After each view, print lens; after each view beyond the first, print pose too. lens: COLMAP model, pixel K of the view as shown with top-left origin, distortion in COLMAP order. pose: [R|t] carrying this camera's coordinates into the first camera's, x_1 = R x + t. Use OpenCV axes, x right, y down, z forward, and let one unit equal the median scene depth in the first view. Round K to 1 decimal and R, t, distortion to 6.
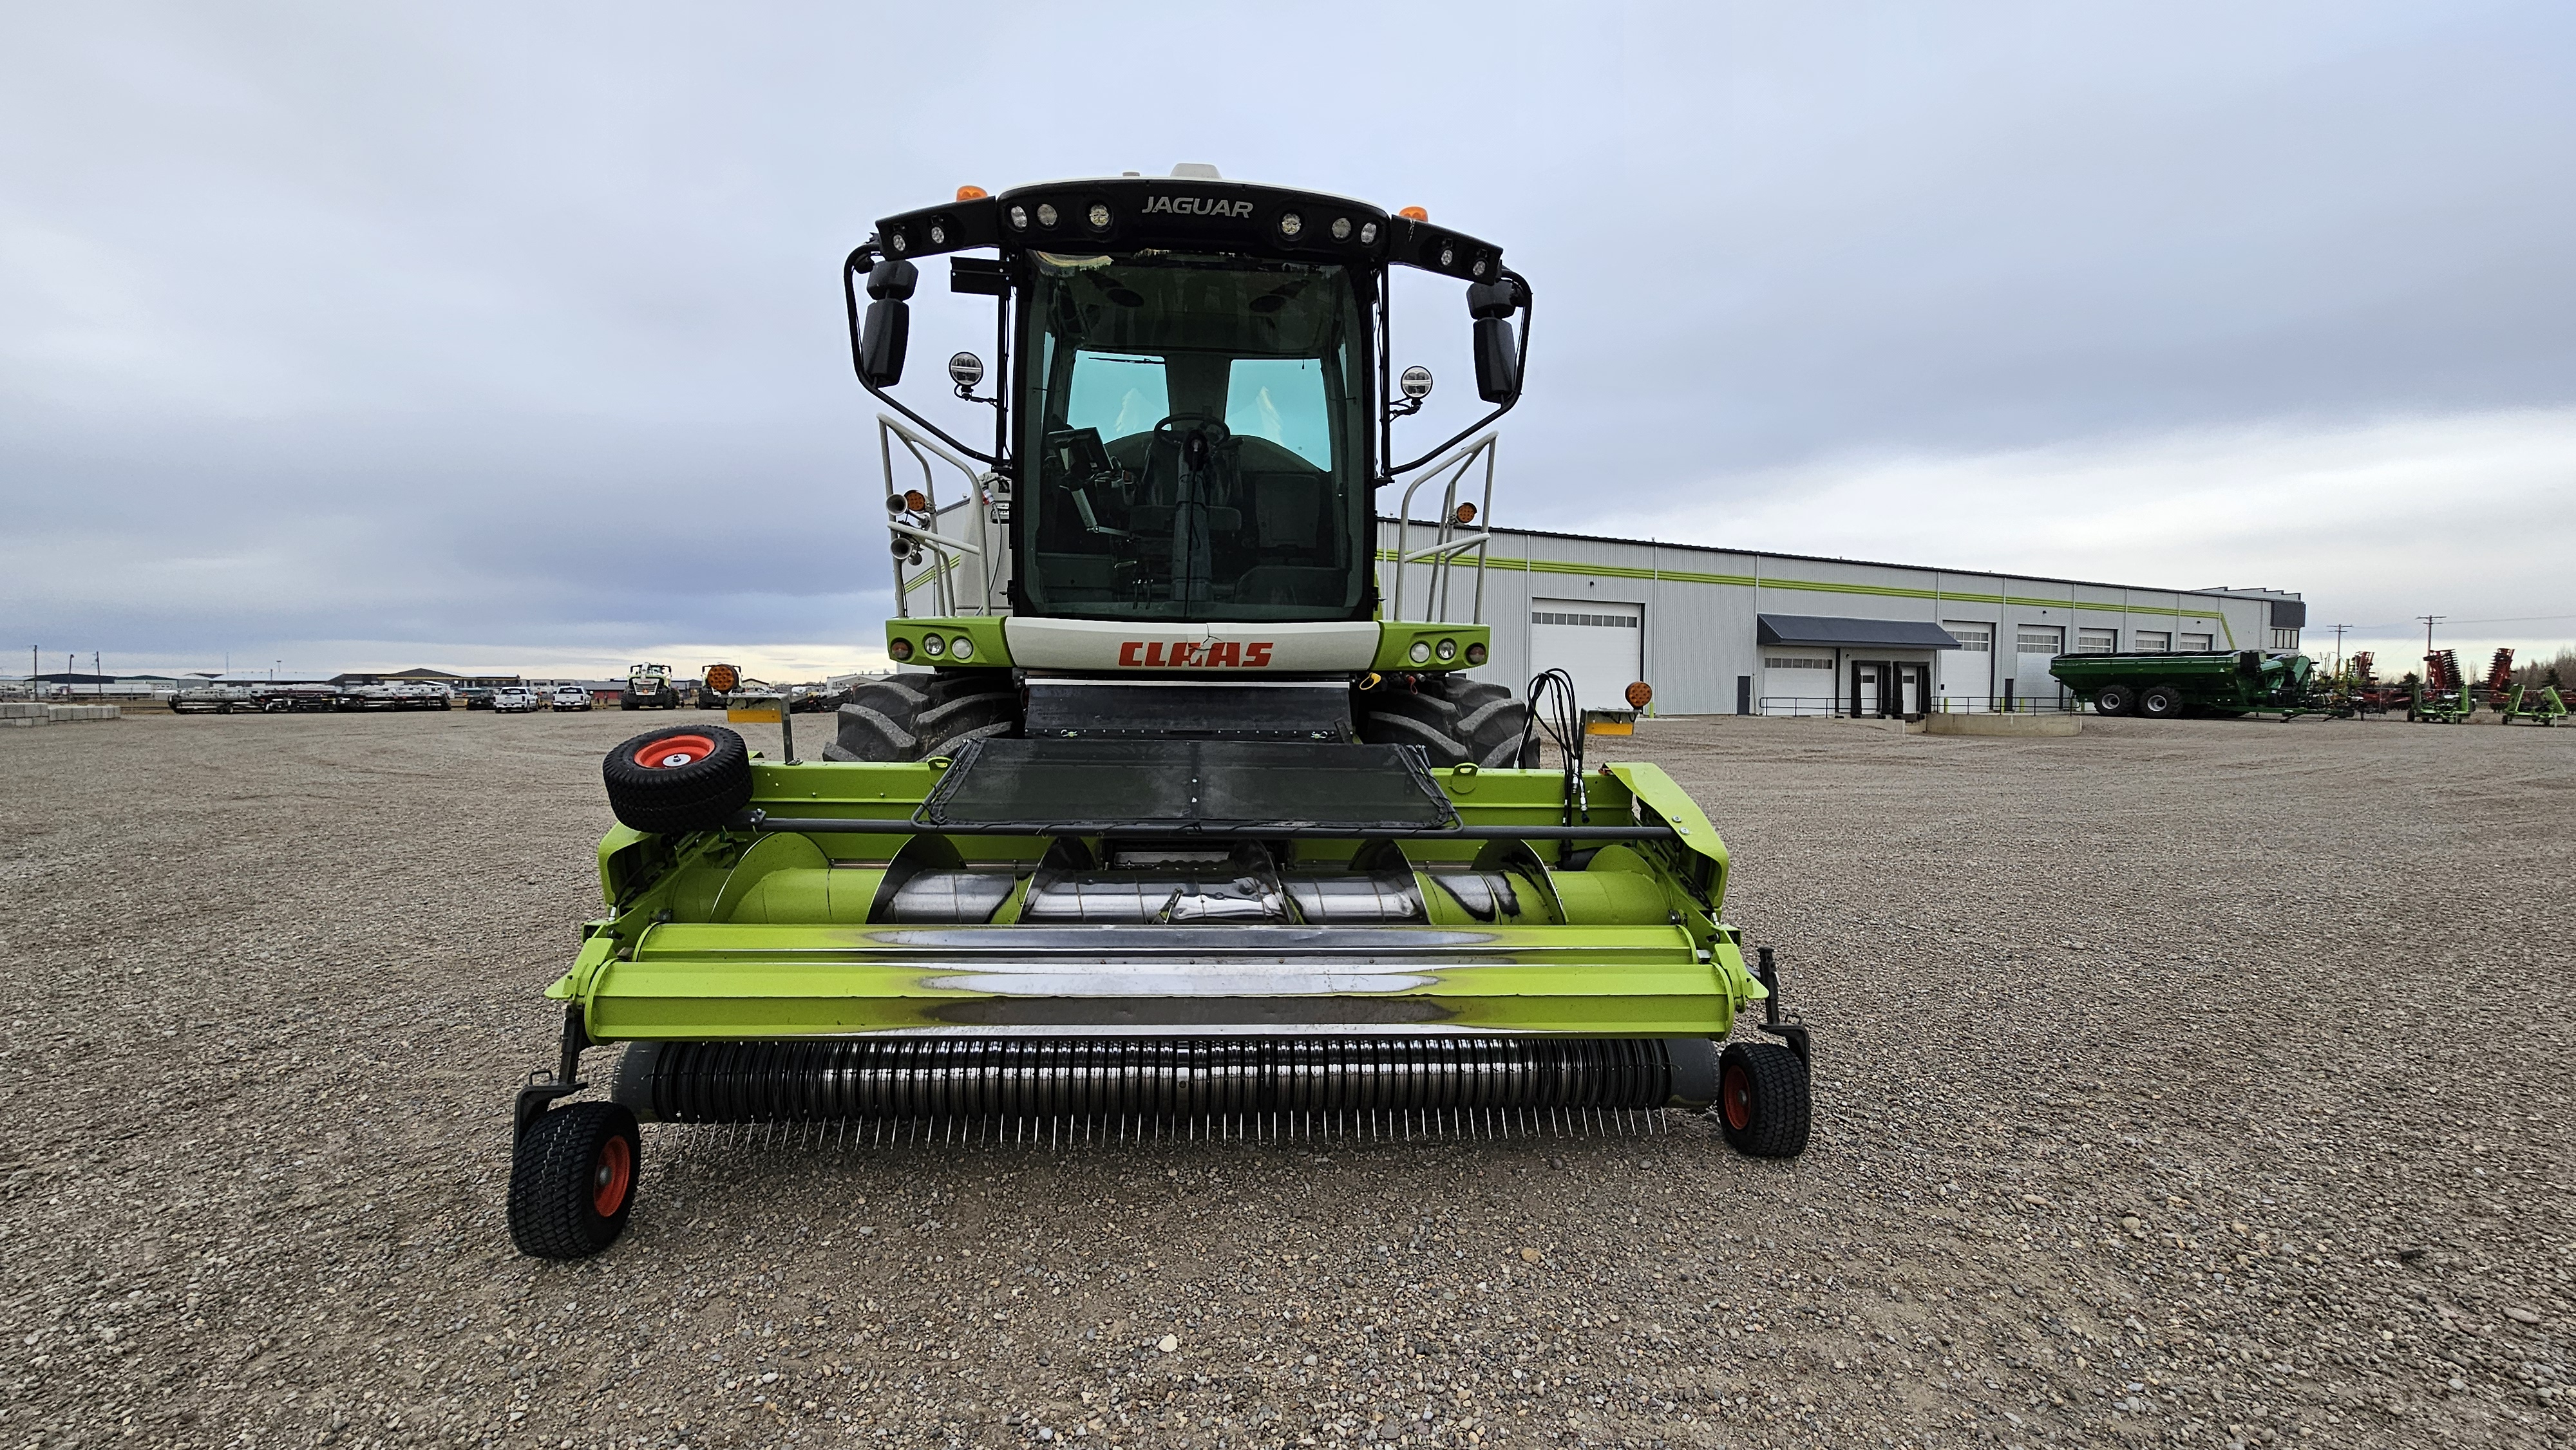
lens RADIAL K [[1044.1, 0, 1296.8], [0, 1044.1, 725.8], [0, 0, 1]] dist [-0.003276, -0.001134]
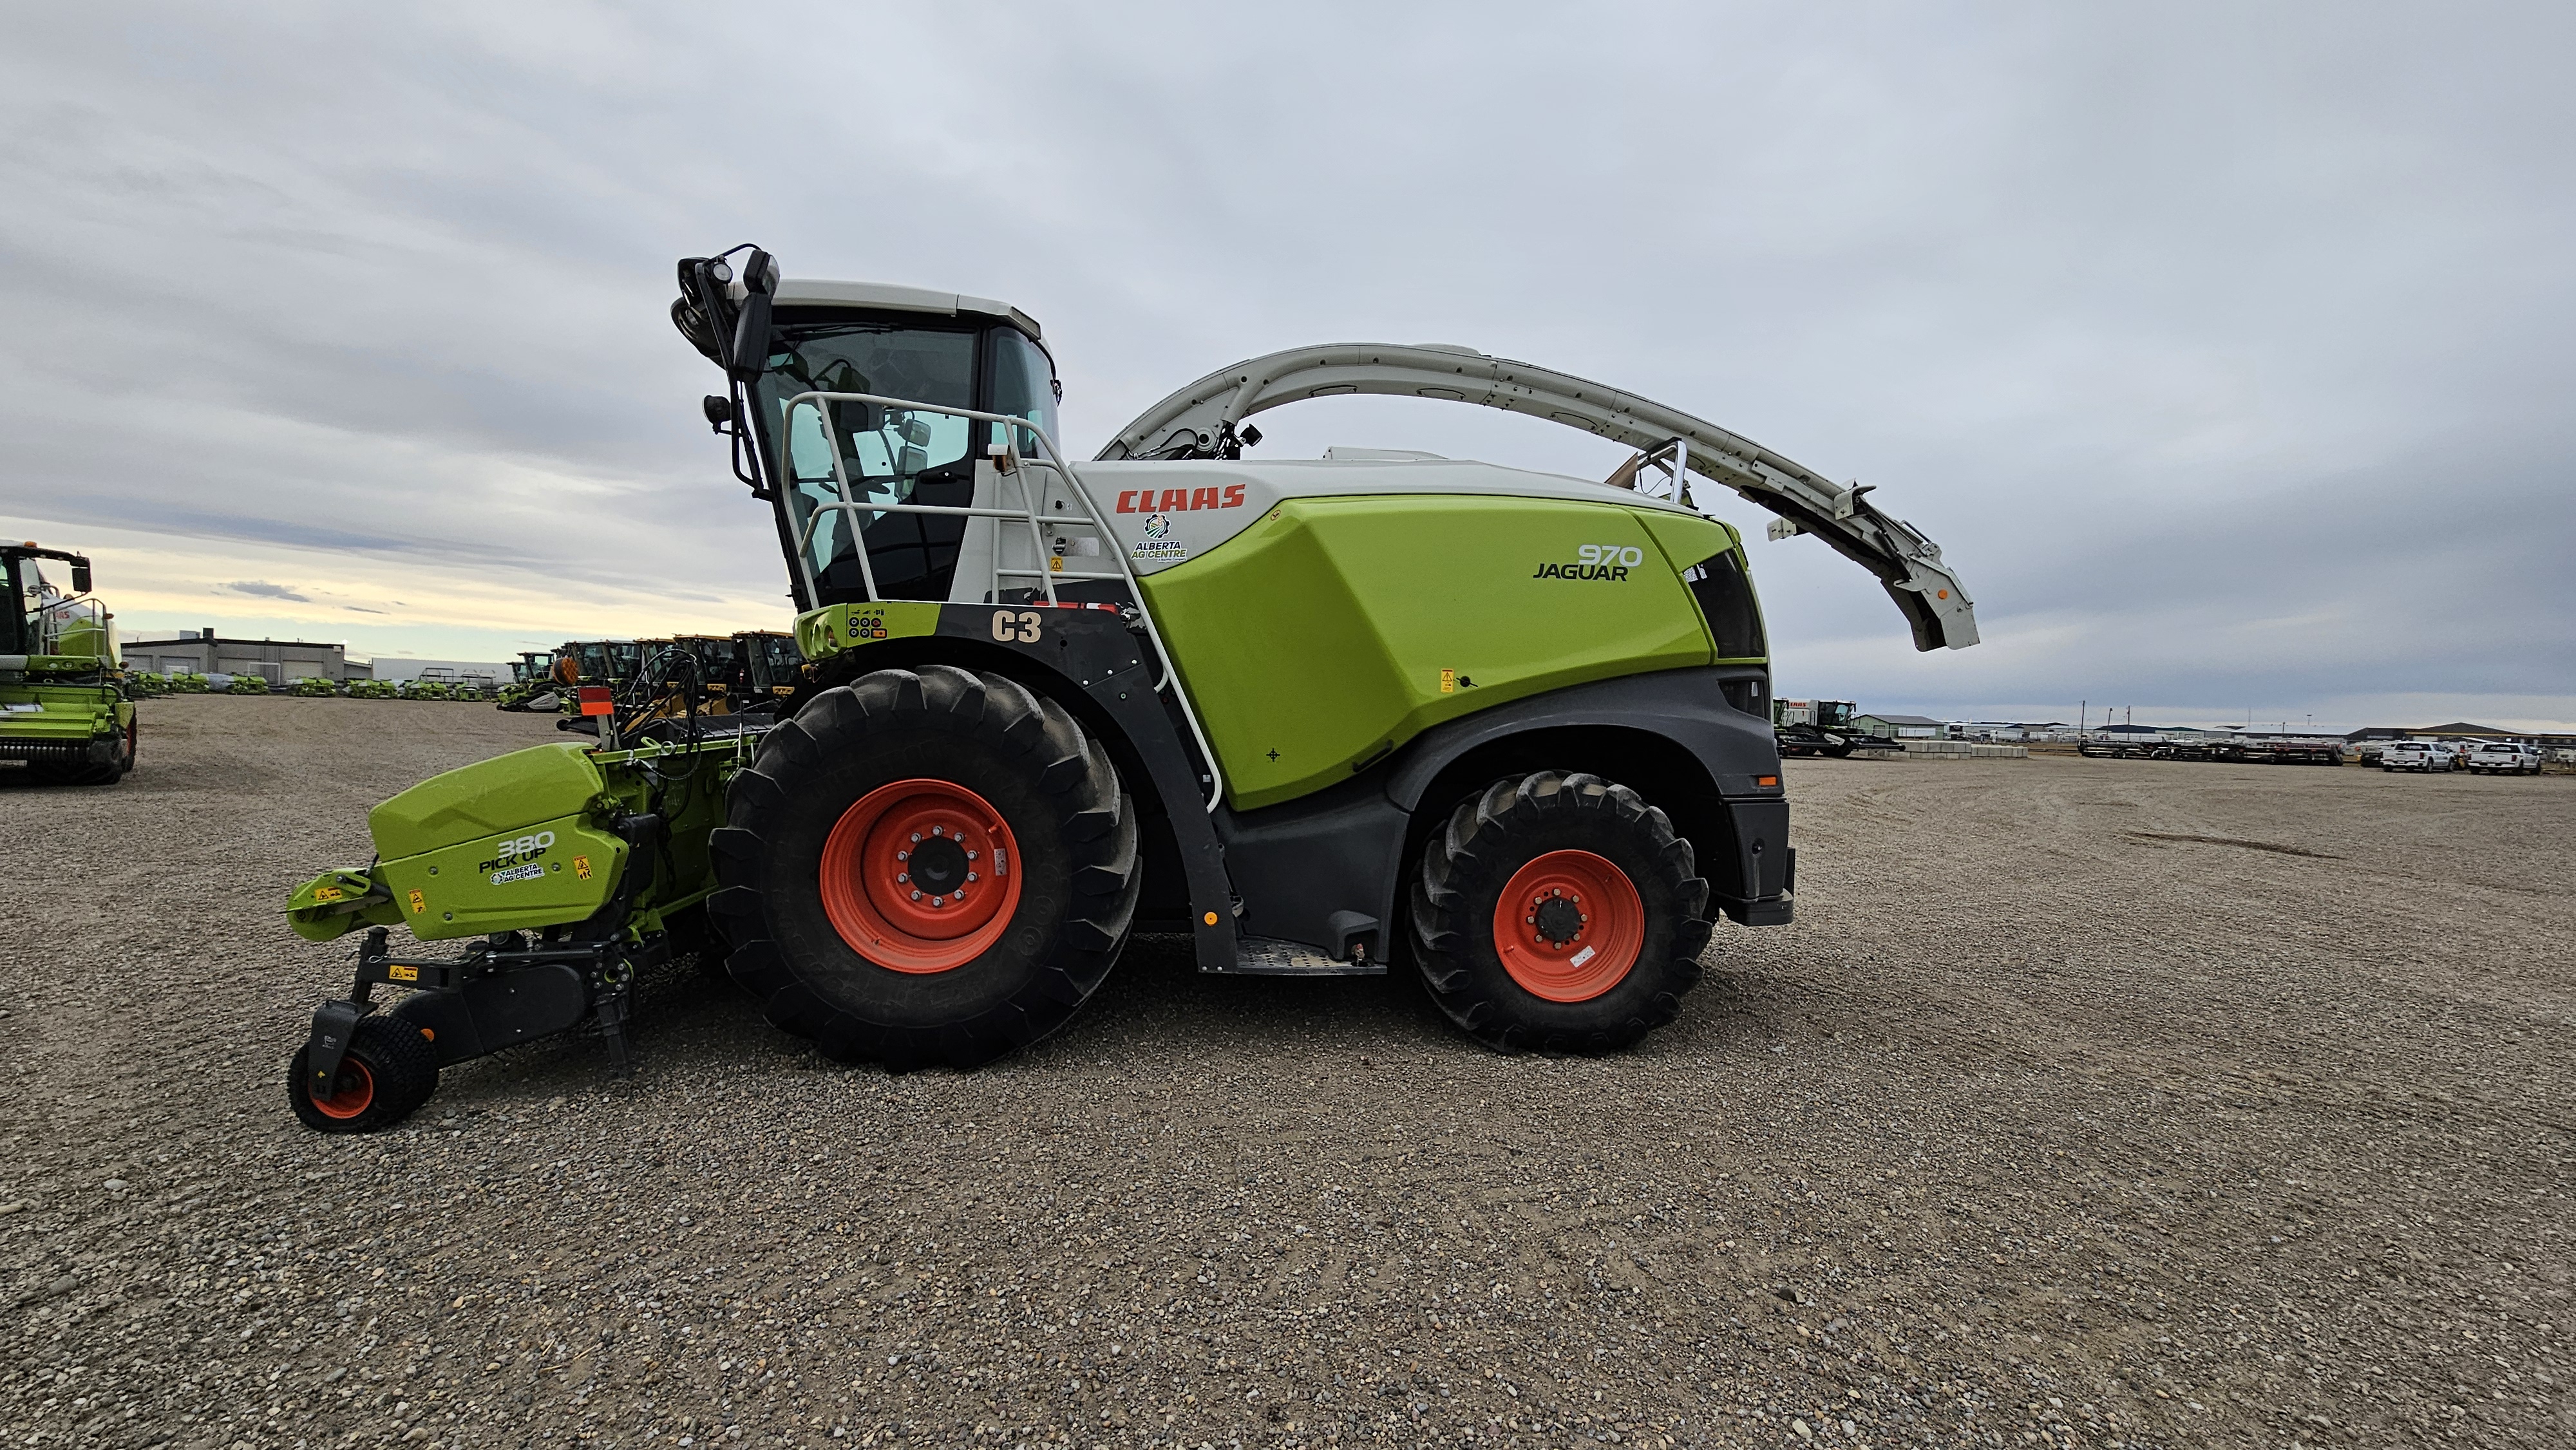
lens RADIAL K [[1044.1, 0, 1296.1], [0, 1044.1, 727.0], [0, 0, 1]] dist [-0.003276, -0.001134]
pose [[0.013406, 0.011711, -0.999842, 1.198873], [-0.062644, 0.997977, 0.010849, -0.030573], [0.997946, 0.062488, 0.014113, 1.564731]]
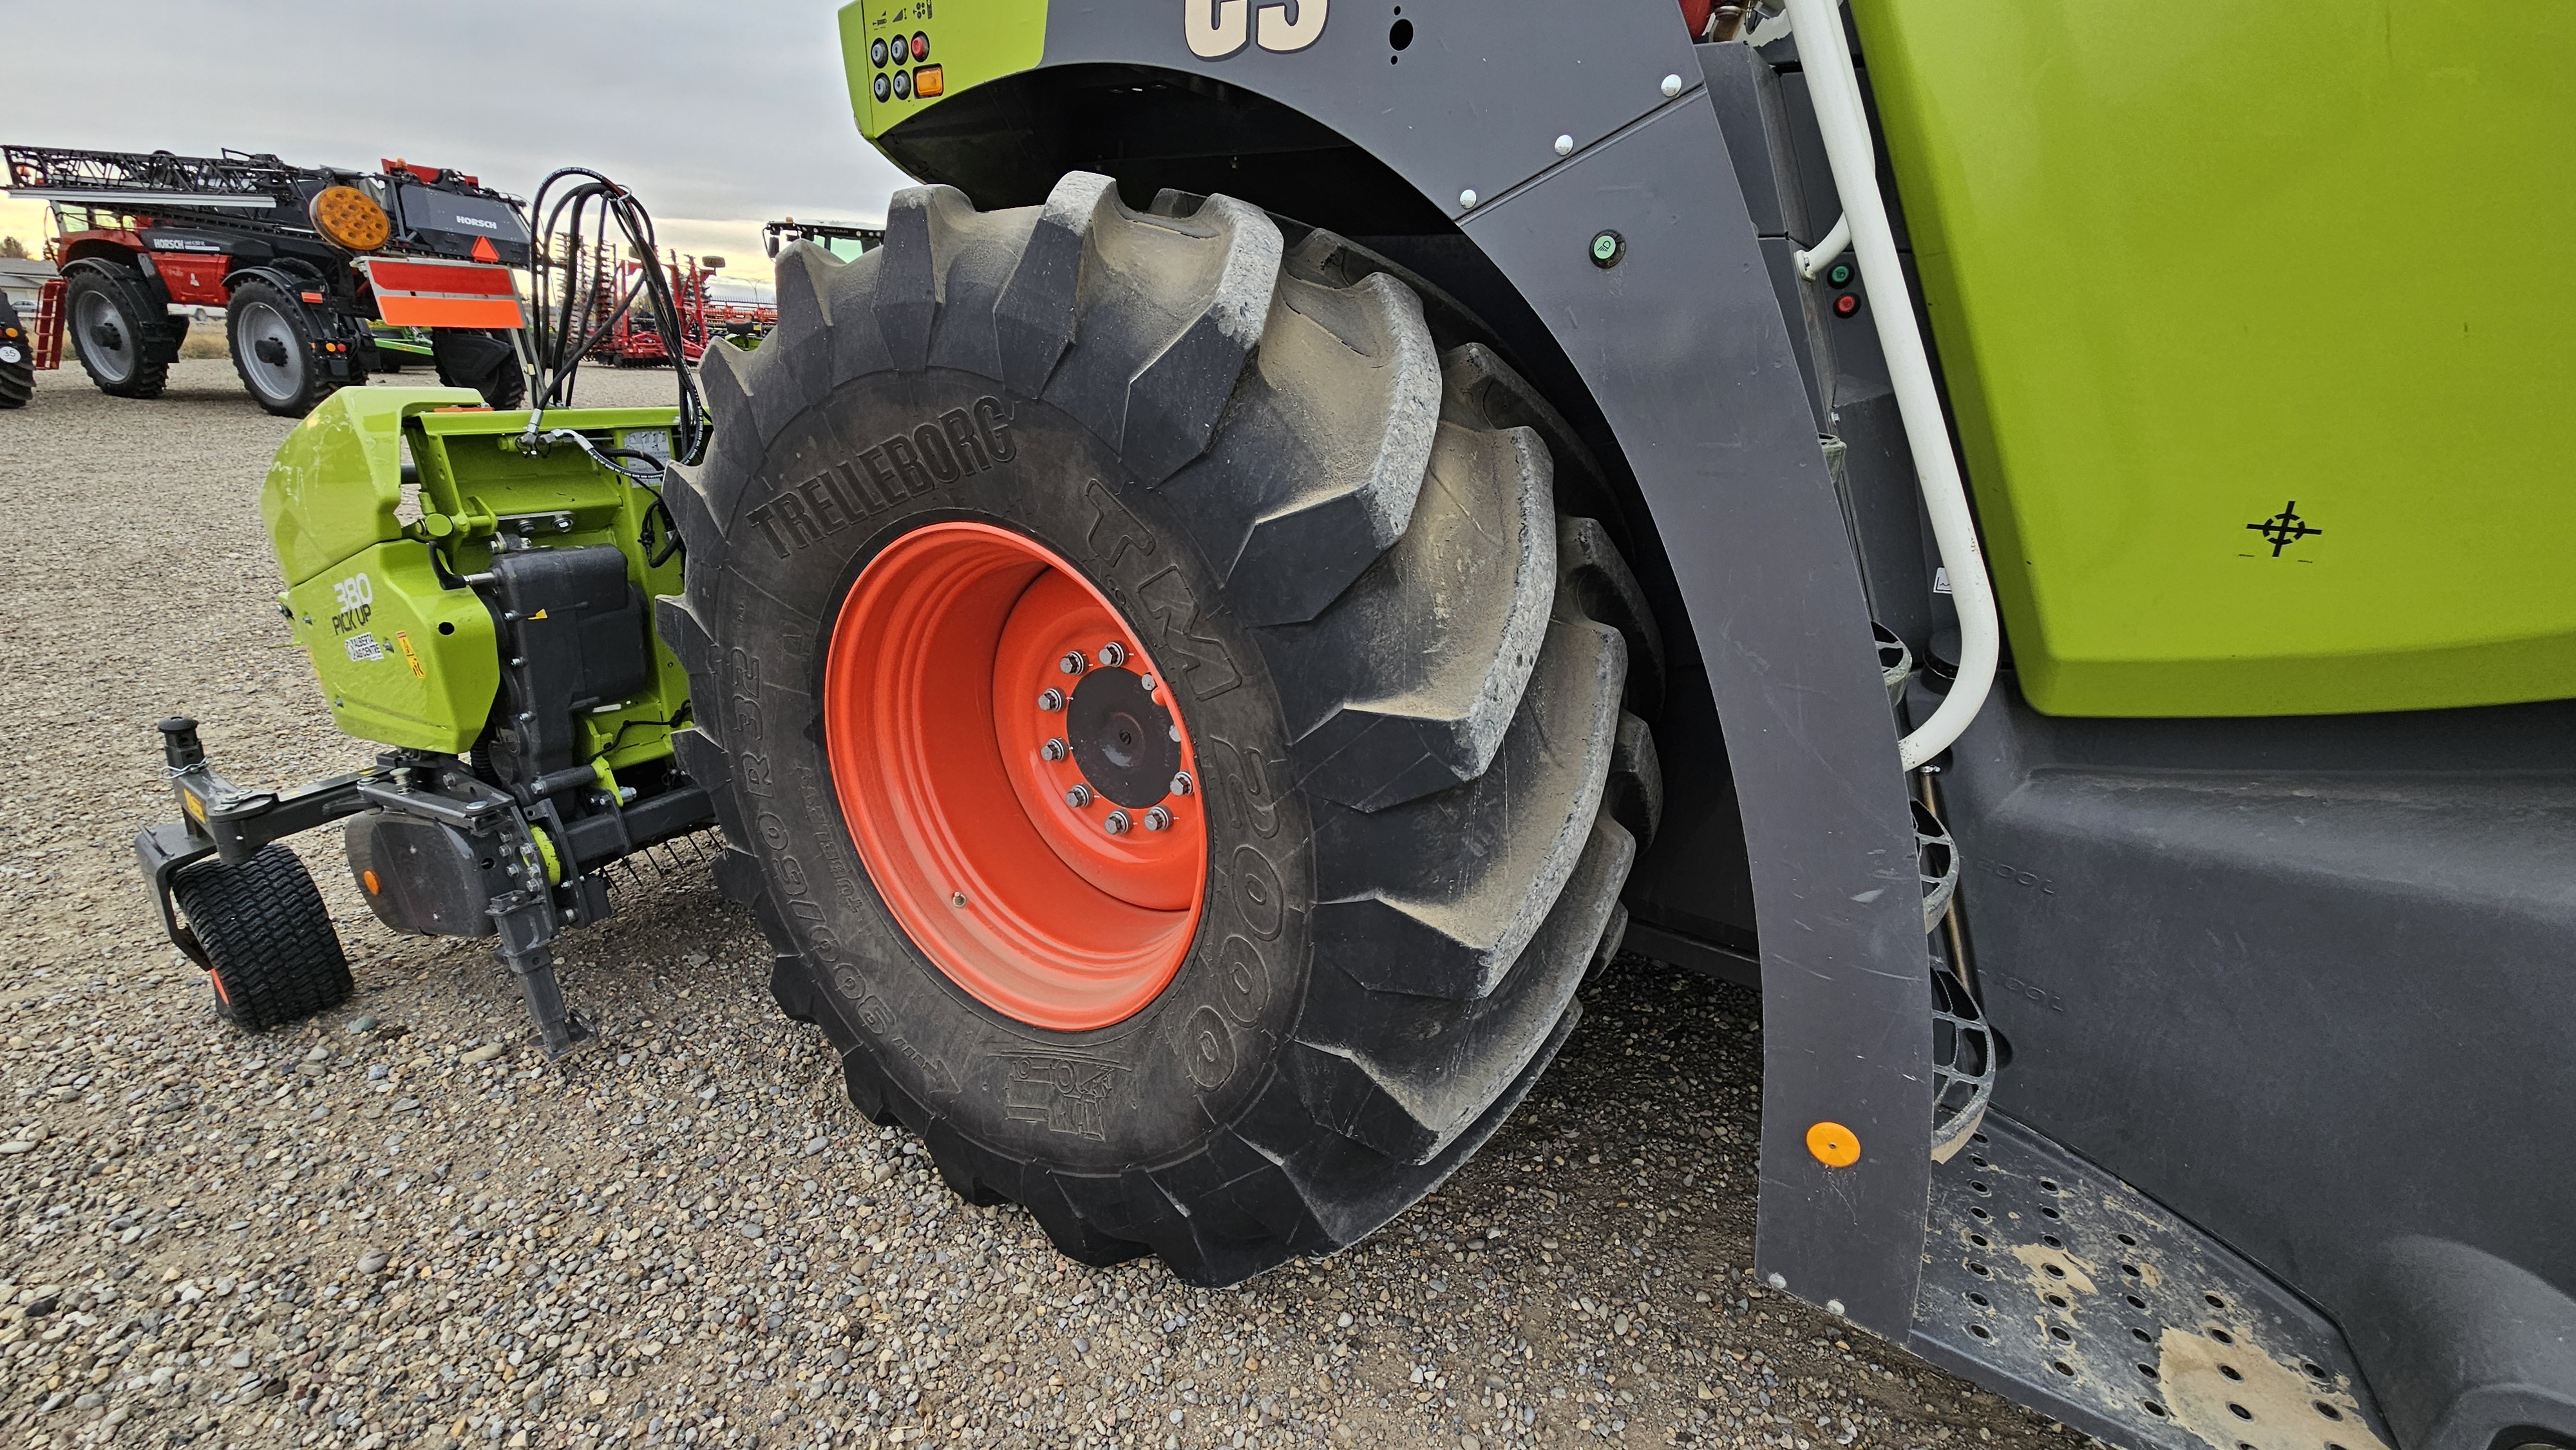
lens RADIAL K [[1044.1, 0, 1278.1], [0, 1044.1, 737.1], [0, 0, 1]] dist [-0.003276, -0.001134]
pose [[-0.579594, 0.234153, -0.780540, 0.448712], [-0.076468, 0.937976, 0.338163, -0.006719], [0.811310, 0.255684, -0.525740, 1.507064]]
